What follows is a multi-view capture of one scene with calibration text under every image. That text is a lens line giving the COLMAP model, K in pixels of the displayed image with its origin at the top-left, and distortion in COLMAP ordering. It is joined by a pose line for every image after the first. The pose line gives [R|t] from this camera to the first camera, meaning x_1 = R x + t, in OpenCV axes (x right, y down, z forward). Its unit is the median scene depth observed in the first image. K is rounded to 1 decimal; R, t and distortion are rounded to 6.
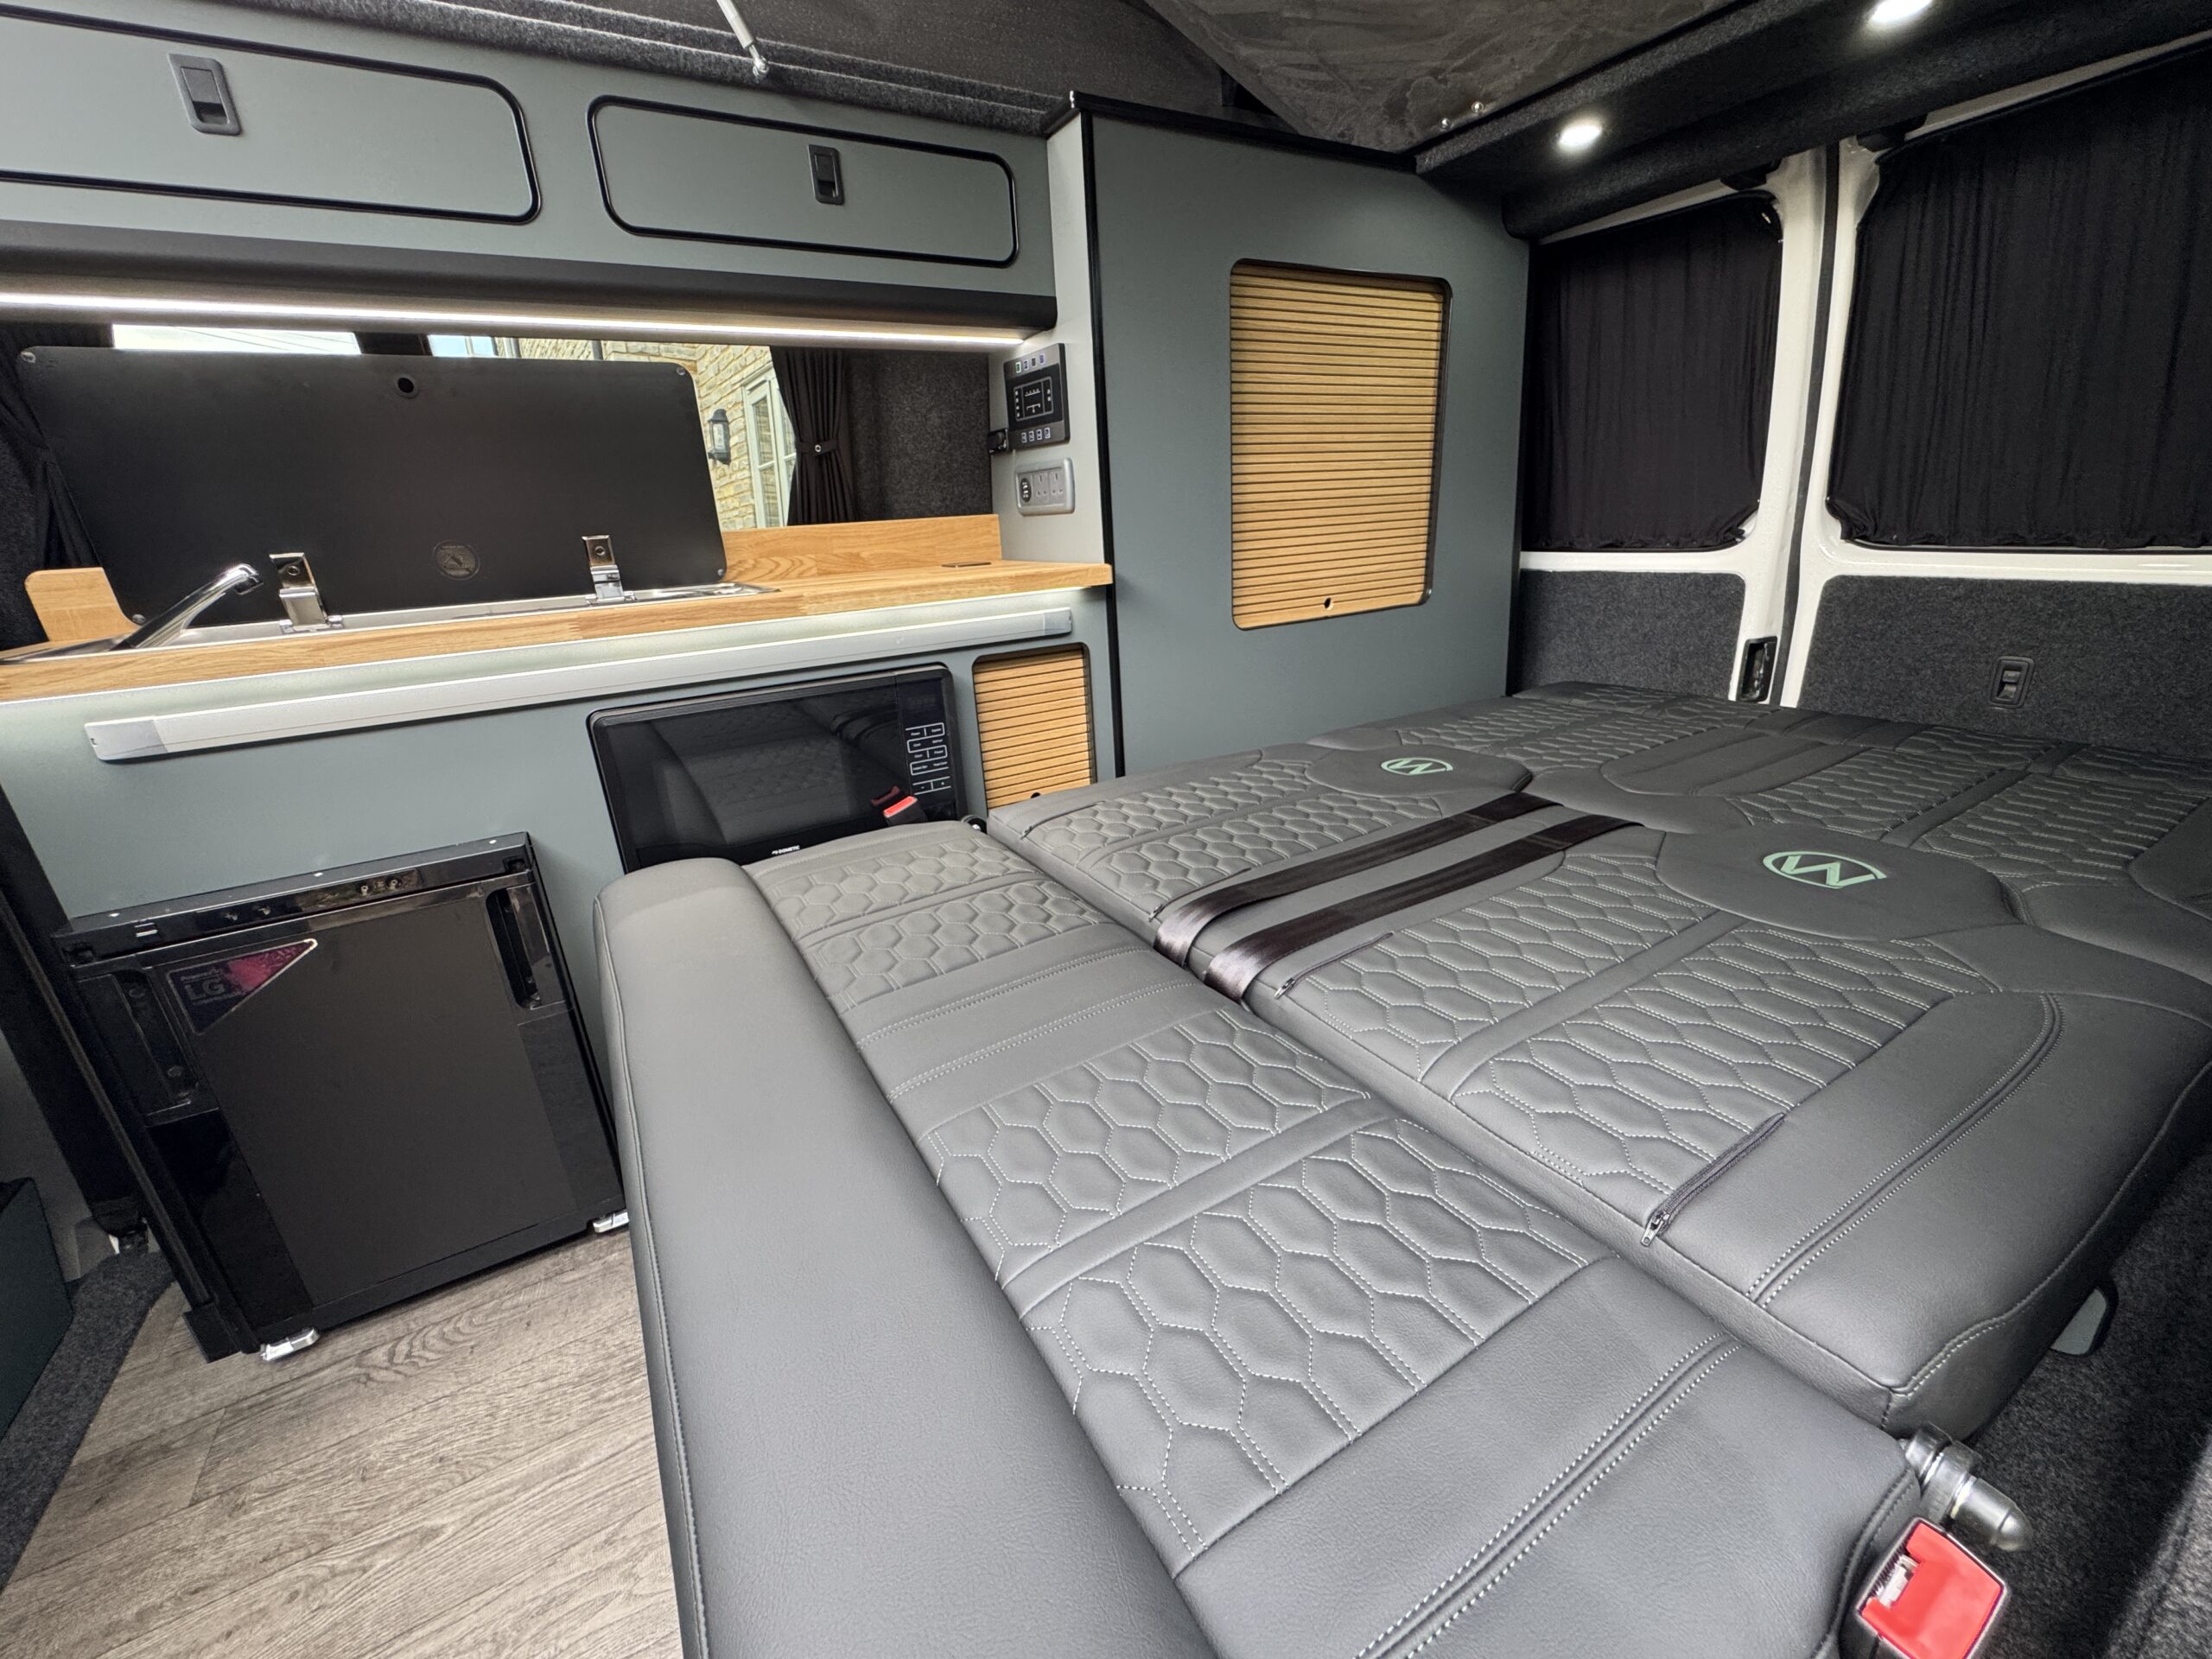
lens RADIAL K [[893.0, 0, 1102.7], [0, 893.0, 827.3], [0, 0, 1]] dist [-0.003256, 0.000327]
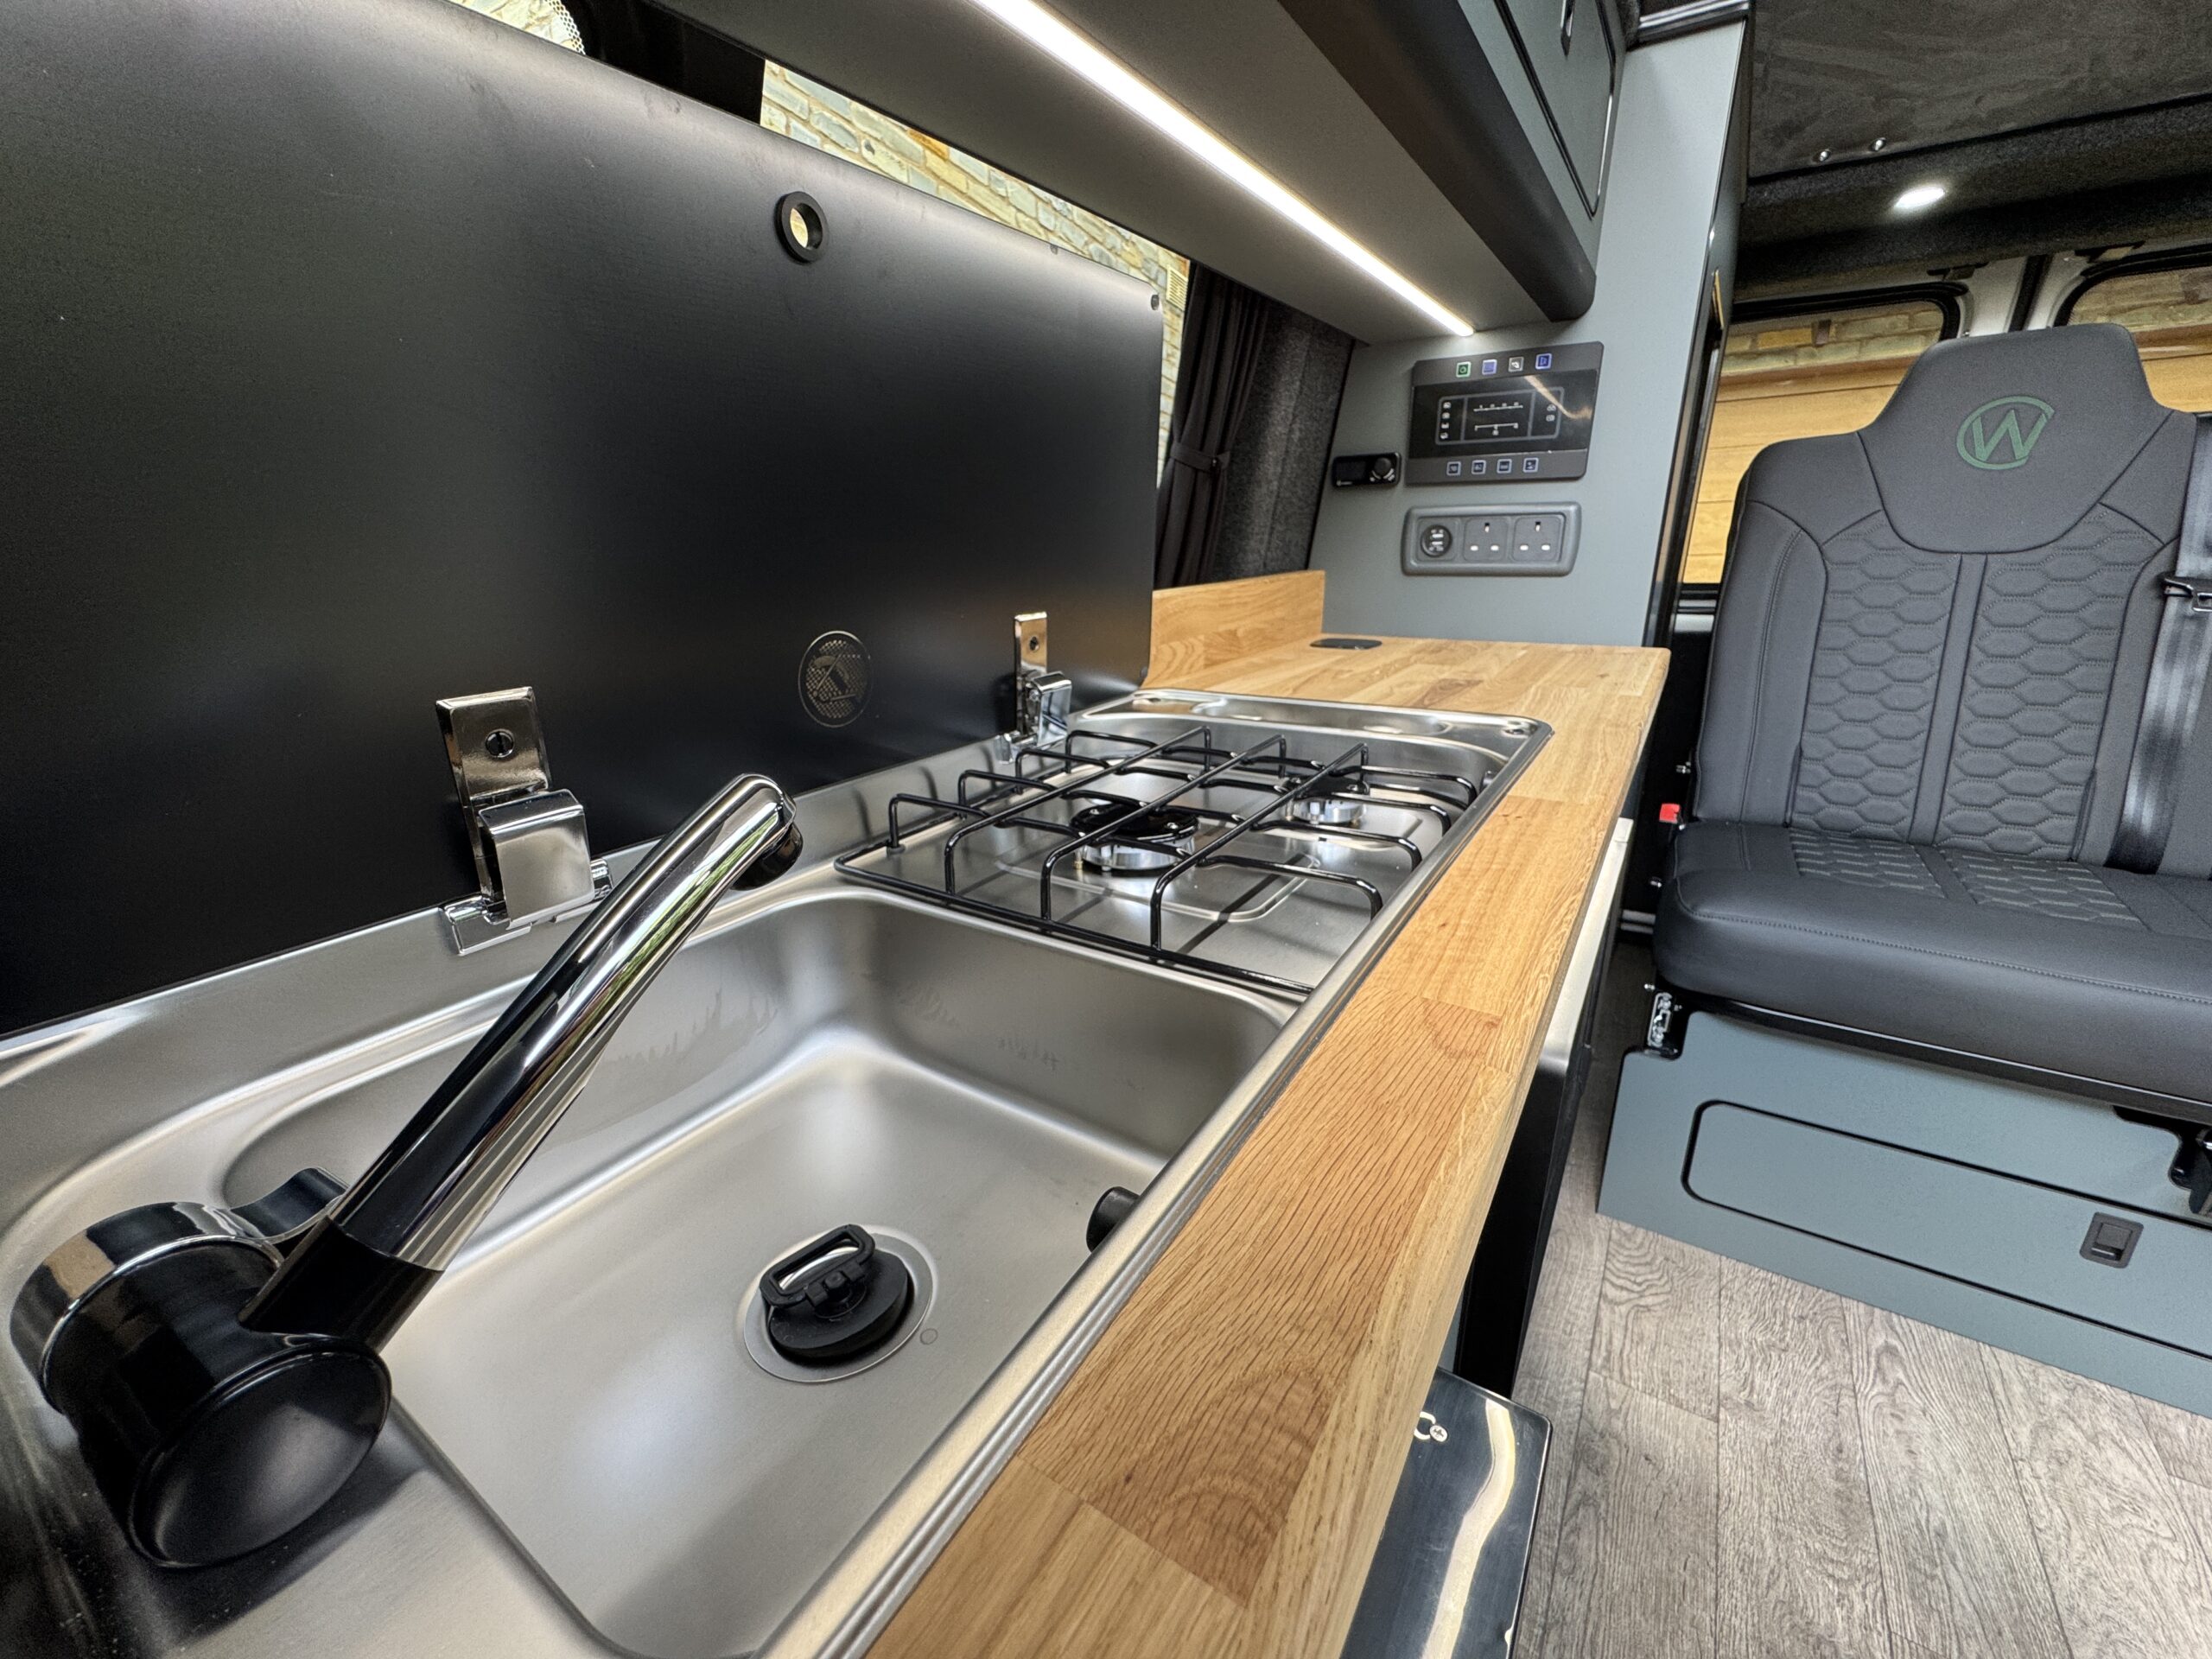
lens RADIAL K [[893.1, 0, 1114.9], [0, 893.1, 824.6], [0, 0, 1]] dist [-0.002601, -0.000538]
pose [[0.897590, -0.104384, 0.428295, -0.744090], [0.121211, 0.992553, -0.012120, -0.201909], [-0.423840, 0.062793, 0.903558, 0.551670]]
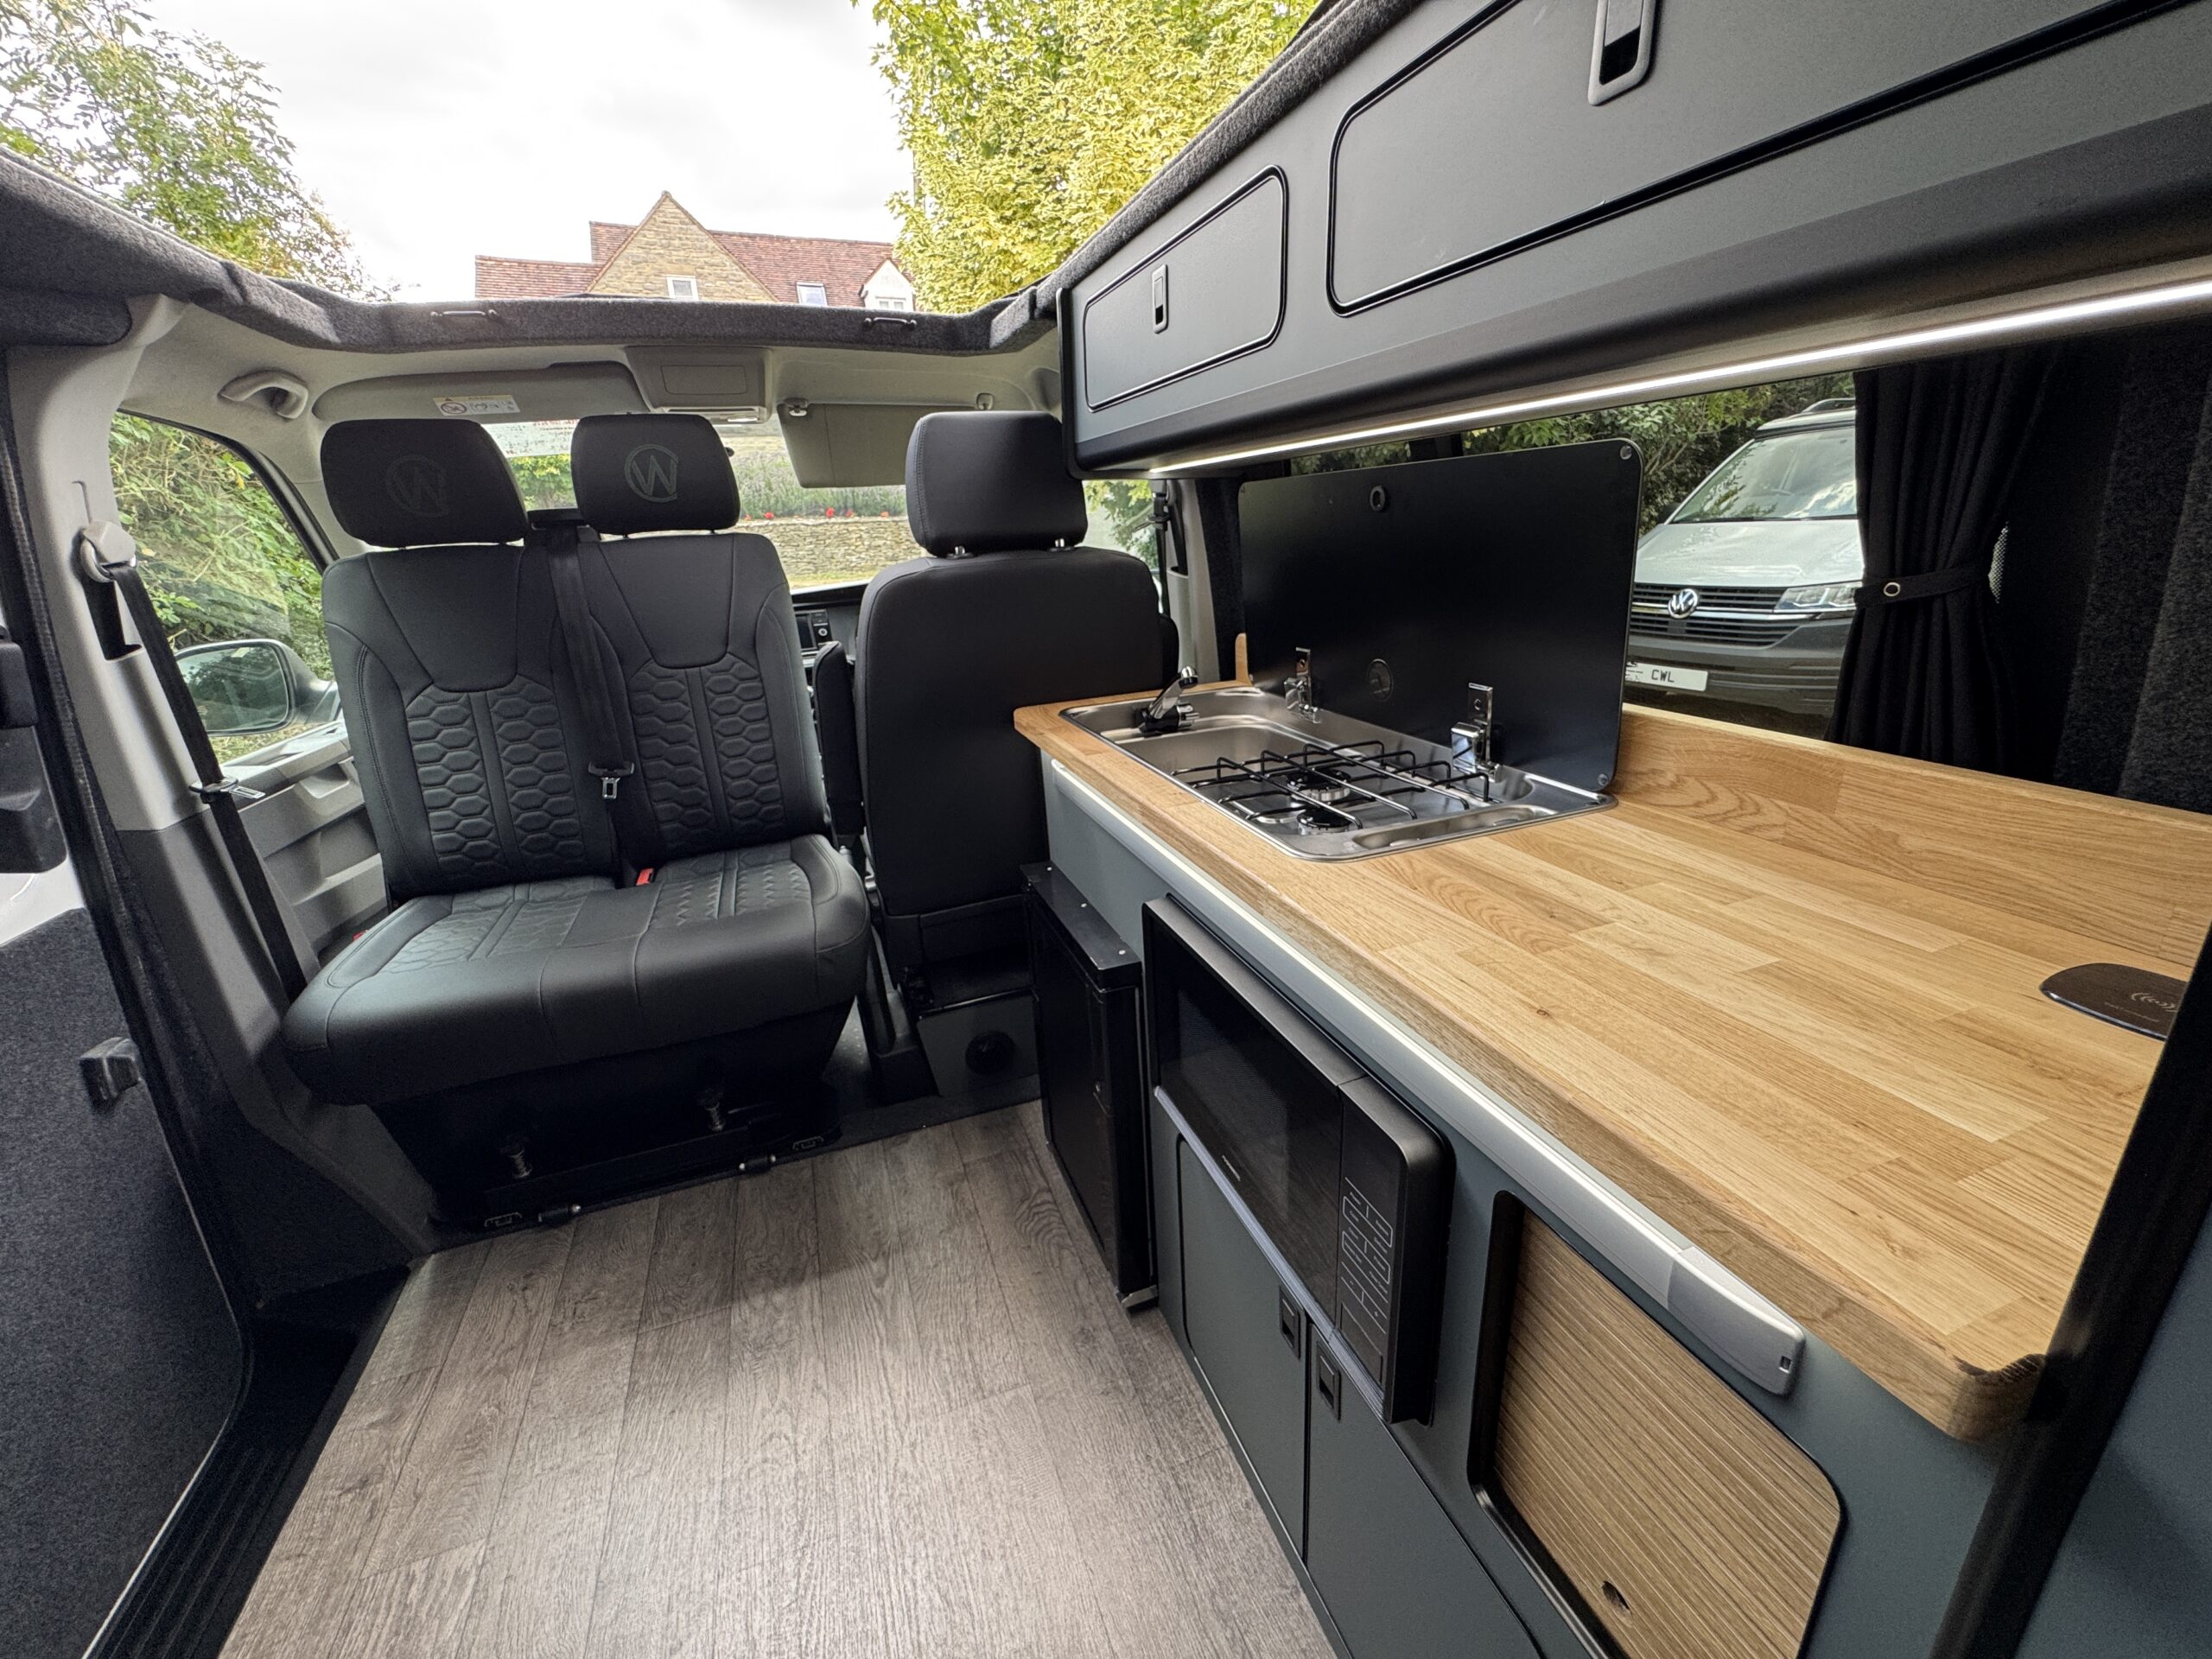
lens RADIAL K [[891.7, 0, 1115.7], [0, 891.7, 830.5], [0, 0, 1]] dist [-0.003120, 0.000526]
pose [[-0.176292, 0.381408, -0.907441, 0.192389], [-0.274745, 0.866175, 0.417439, -0.445912], [0.945218, 0.322906, -0.047910, 0.789974]]
